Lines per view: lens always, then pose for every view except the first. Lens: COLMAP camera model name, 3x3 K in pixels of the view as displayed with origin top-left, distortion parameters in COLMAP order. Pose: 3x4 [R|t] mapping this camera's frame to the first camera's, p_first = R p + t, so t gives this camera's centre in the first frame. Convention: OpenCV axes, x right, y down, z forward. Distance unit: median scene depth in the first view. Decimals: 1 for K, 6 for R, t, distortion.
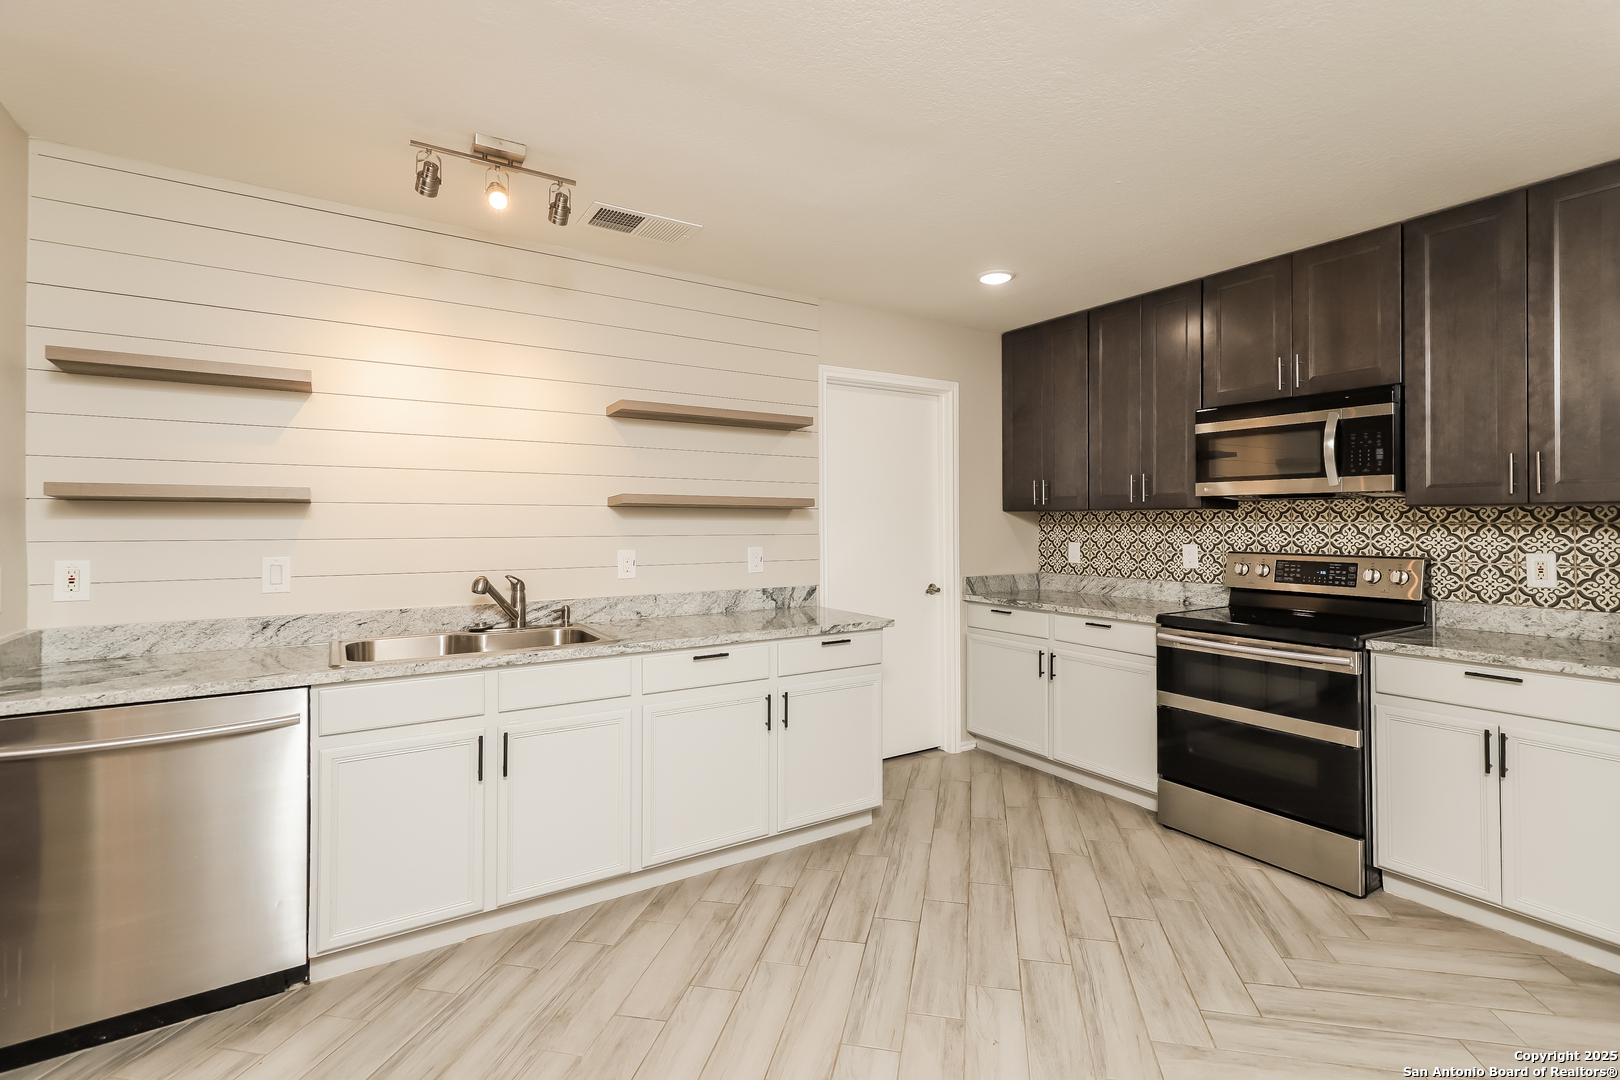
lens RADIAL K [[739.8, 0, 832.6], [0, 739.8, 513.6], [0, 0, 1]] dist [0.014857, -0.000004]
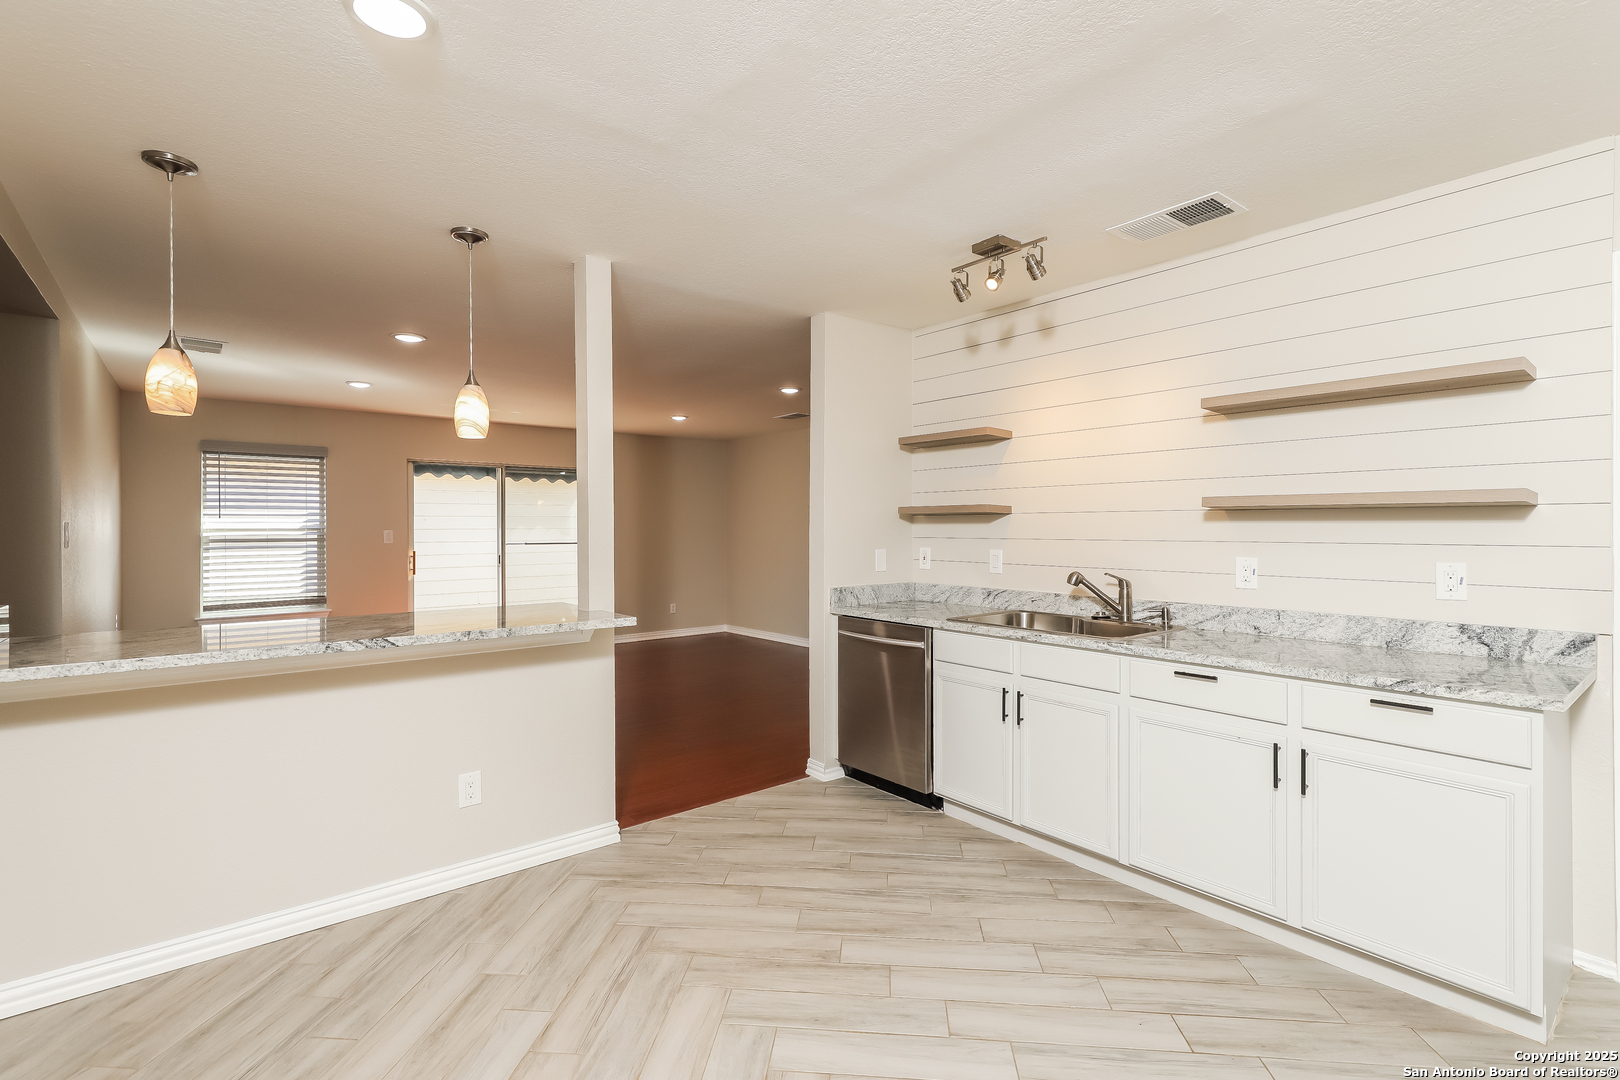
lens RADIAL K [[739.8, 0, 812.3], [0, 739.8, 533.6], [0, 0, 1]] dist [0.014857, -0.000004]
pose [[0.114995, 0.007592, -0.993337, 0.635827], [0.012358, 0.999882, 0.009073, 0.005881], [0.993289, -0.013319, 0.114887, 0.405993]]
